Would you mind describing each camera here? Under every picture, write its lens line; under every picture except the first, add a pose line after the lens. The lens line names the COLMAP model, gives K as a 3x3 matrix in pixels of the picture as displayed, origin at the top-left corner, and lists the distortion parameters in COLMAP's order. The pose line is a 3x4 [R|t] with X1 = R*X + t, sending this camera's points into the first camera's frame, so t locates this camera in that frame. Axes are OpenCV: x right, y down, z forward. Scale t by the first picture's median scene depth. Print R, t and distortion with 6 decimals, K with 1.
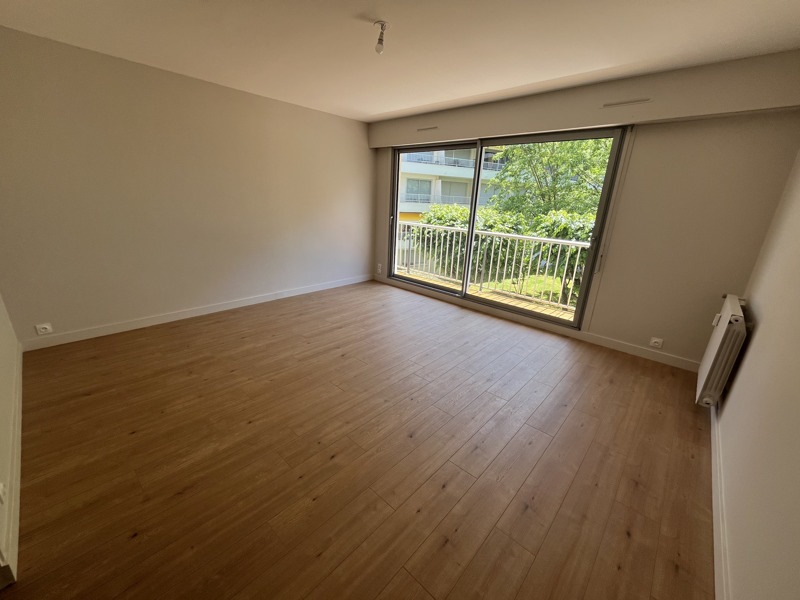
lens RADIAL K [[325.4, 0, 402.3], [0, 325.4, 300.4], [0, 0, 1]] dist [0.001027, -0.000037]
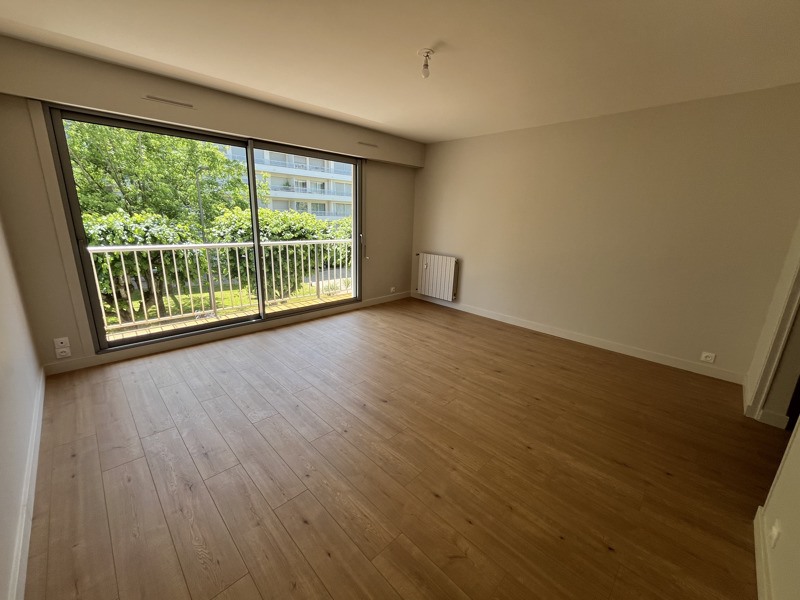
lens RADIAL K [[325.4, 0, 399.7], [0, 325.4, 296.8], [0, 0, 1]] dist [0.001027, -0.000037]
pose [[0.041952, -0.284766, 0.957679, -1.210722], [0.275666, 0.924615, 0.262859, -0.384678], [-0.960338, 0.252972, 0.117290, 1.070886]]
